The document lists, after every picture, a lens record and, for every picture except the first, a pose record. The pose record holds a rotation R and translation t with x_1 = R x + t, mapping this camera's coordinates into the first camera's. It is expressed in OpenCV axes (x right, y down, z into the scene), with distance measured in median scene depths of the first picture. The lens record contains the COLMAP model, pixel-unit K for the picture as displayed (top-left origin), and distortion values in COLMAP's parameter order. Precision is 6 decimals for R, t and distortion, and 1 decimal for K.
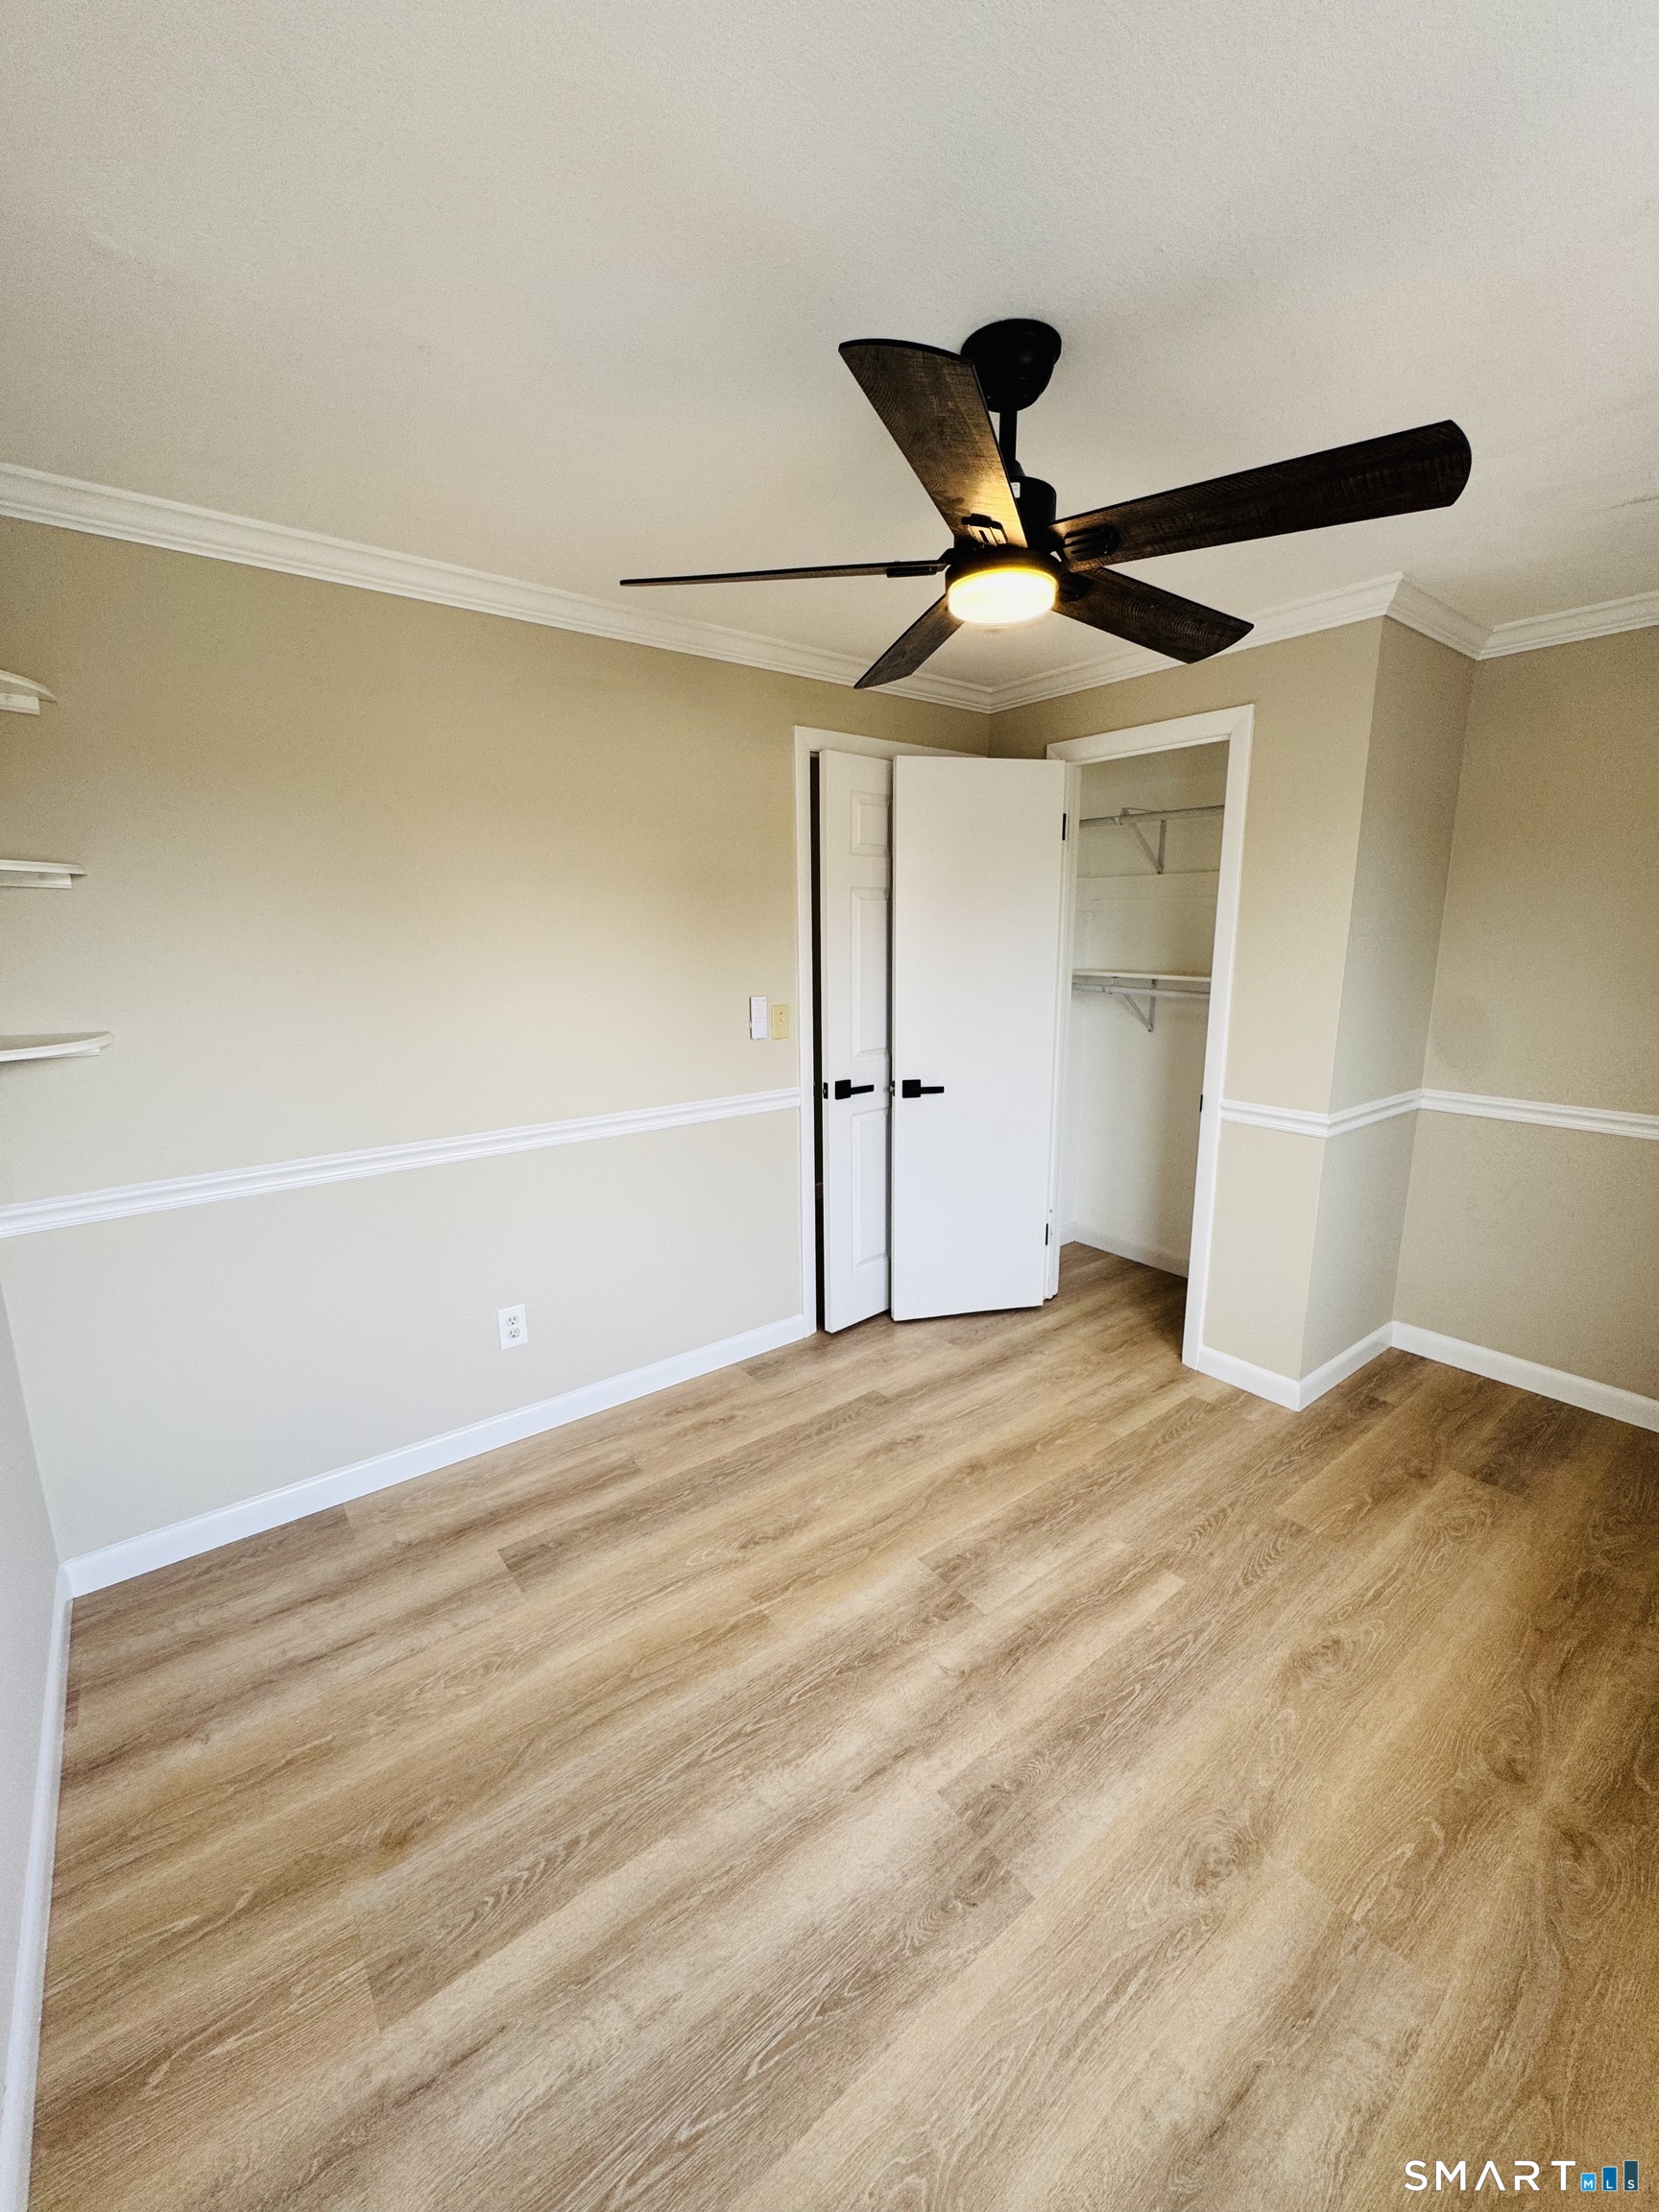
lens RADIAL K [[876.7, 0, 829.5], [0, 876.7, 1106.0], [0, 0, 1]] dist [-0.000012, 0.000100]
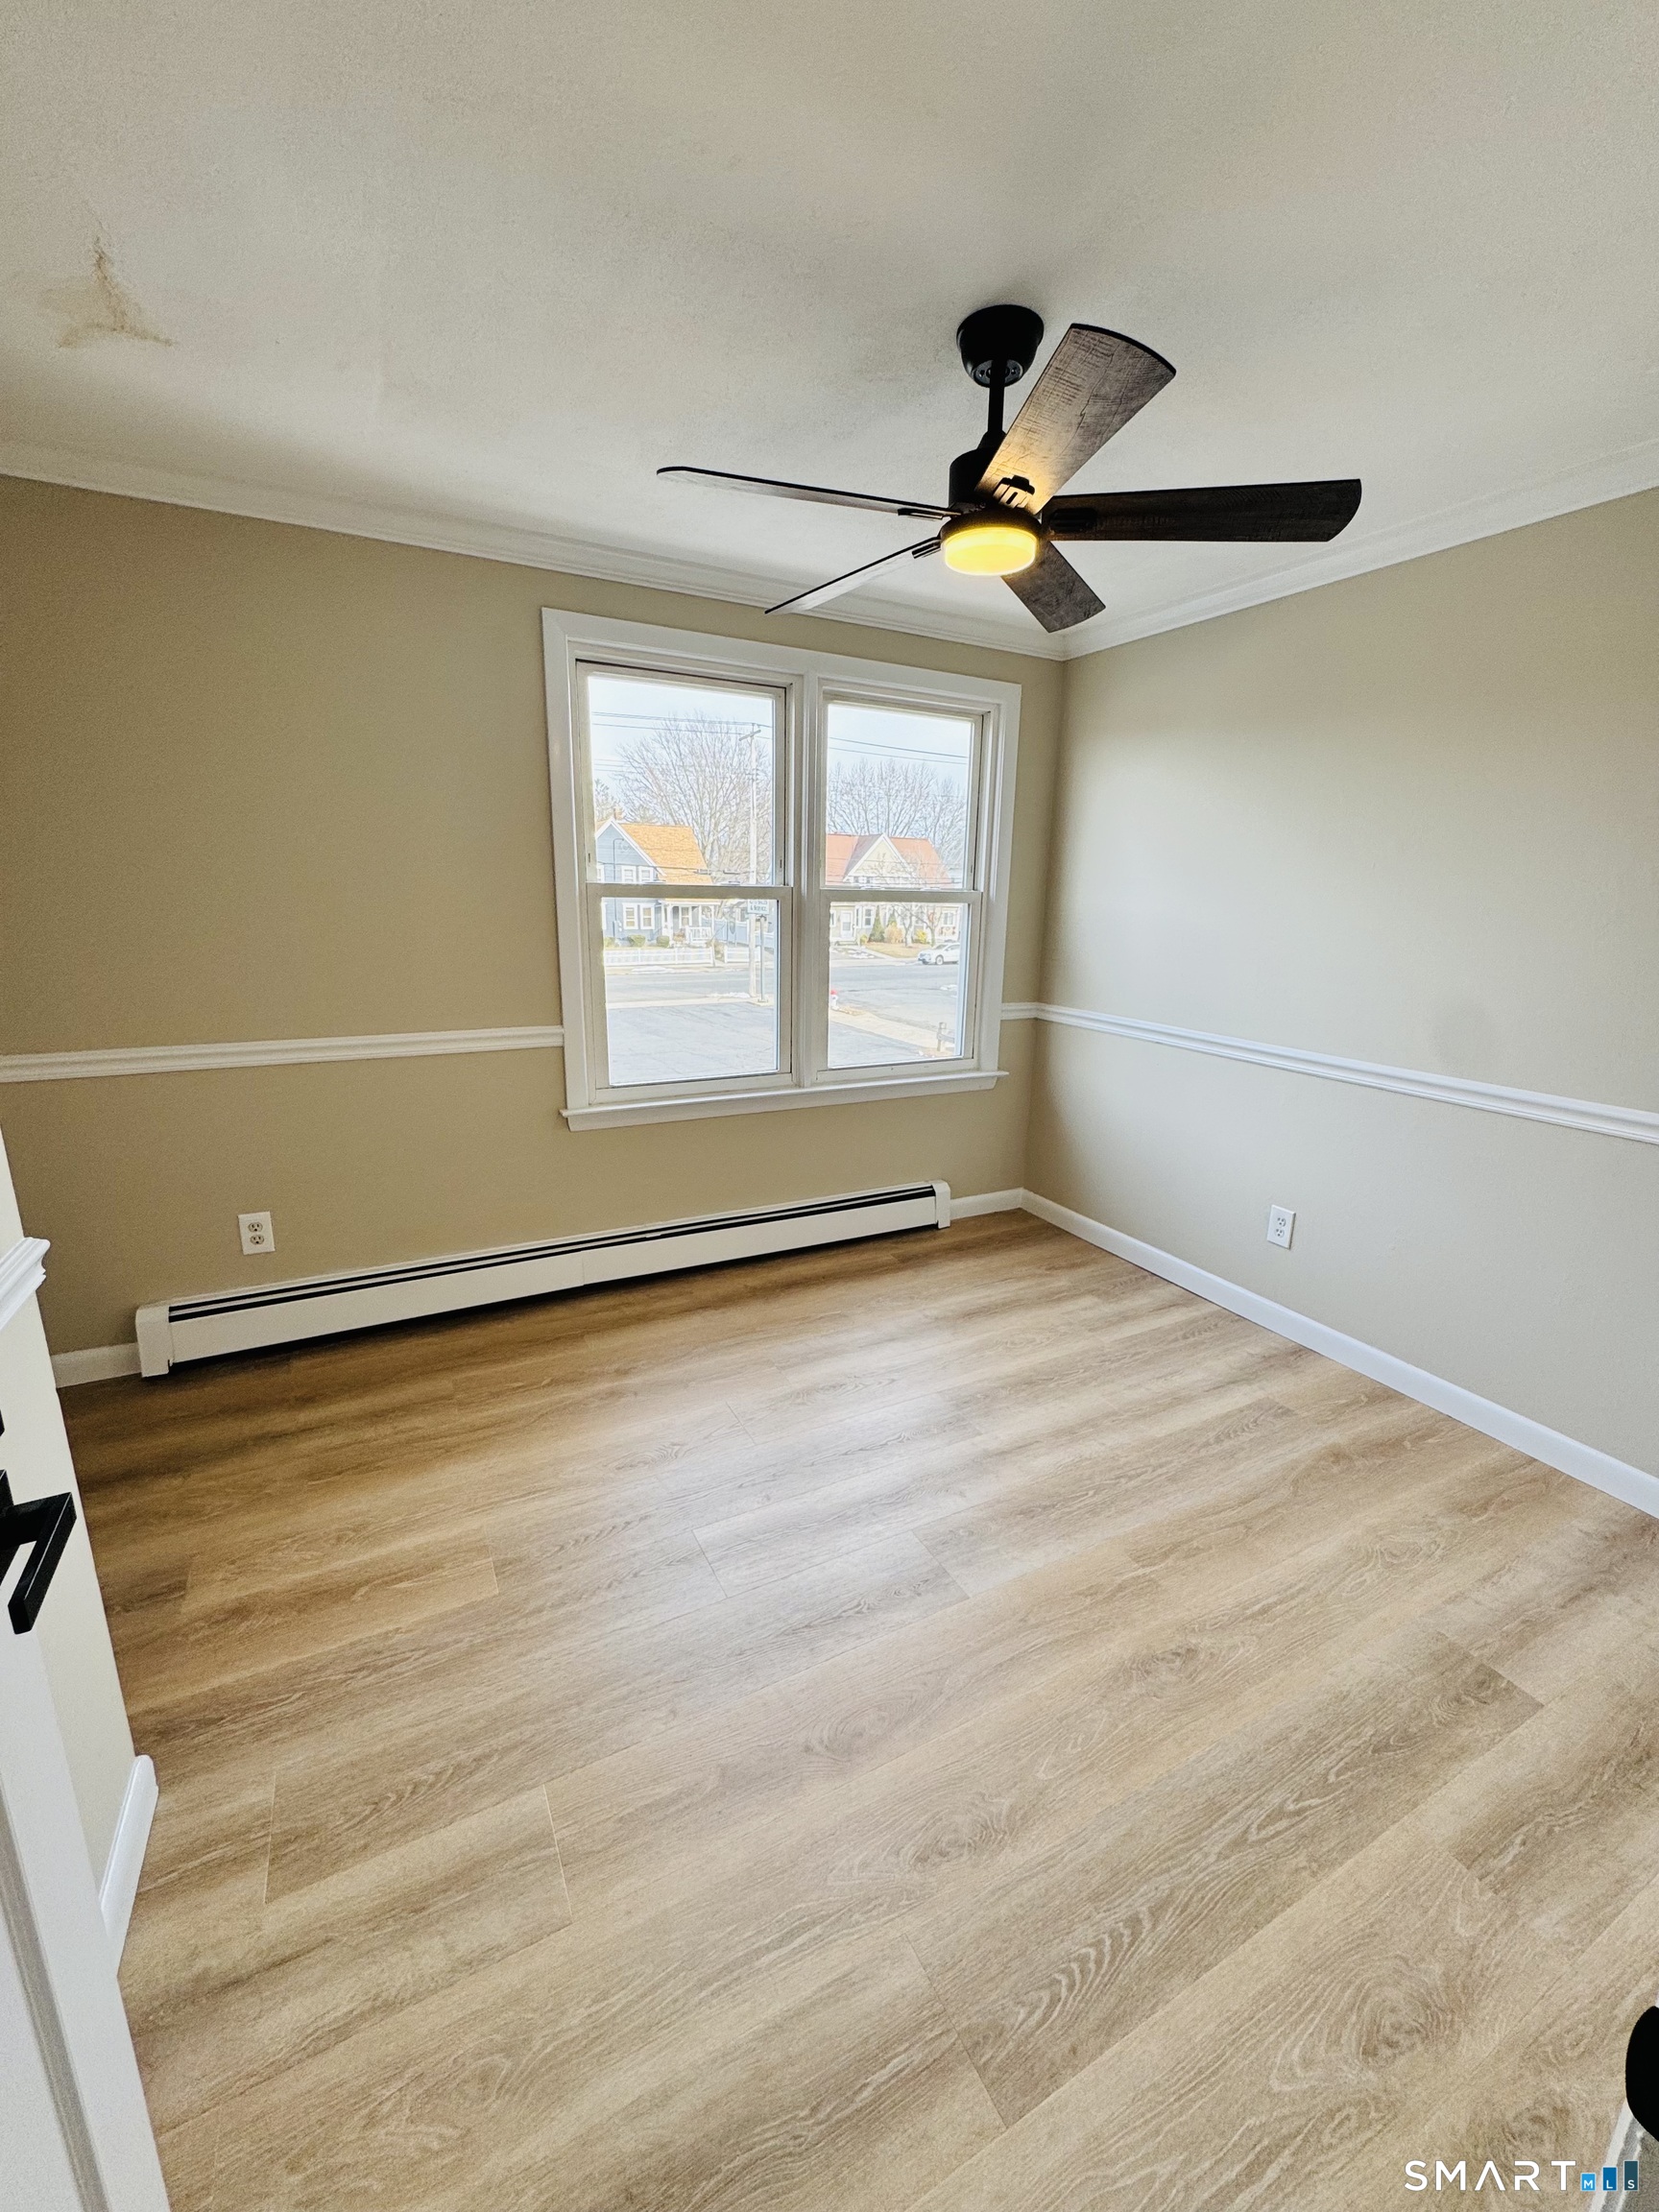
lens RADIAL K [[883.9, 0, 822.5], [0, 883.9, 1144.5], [0, 0, 1]] dist [-0.001737, -0.000074]
pose [[-0.983990, -0.060756, 0.167549, 0.123248], [0.024114, 0.886070, 0.462924, -0.272265], [-0.176586, 0.459553, -0.870419, 1.569707]]
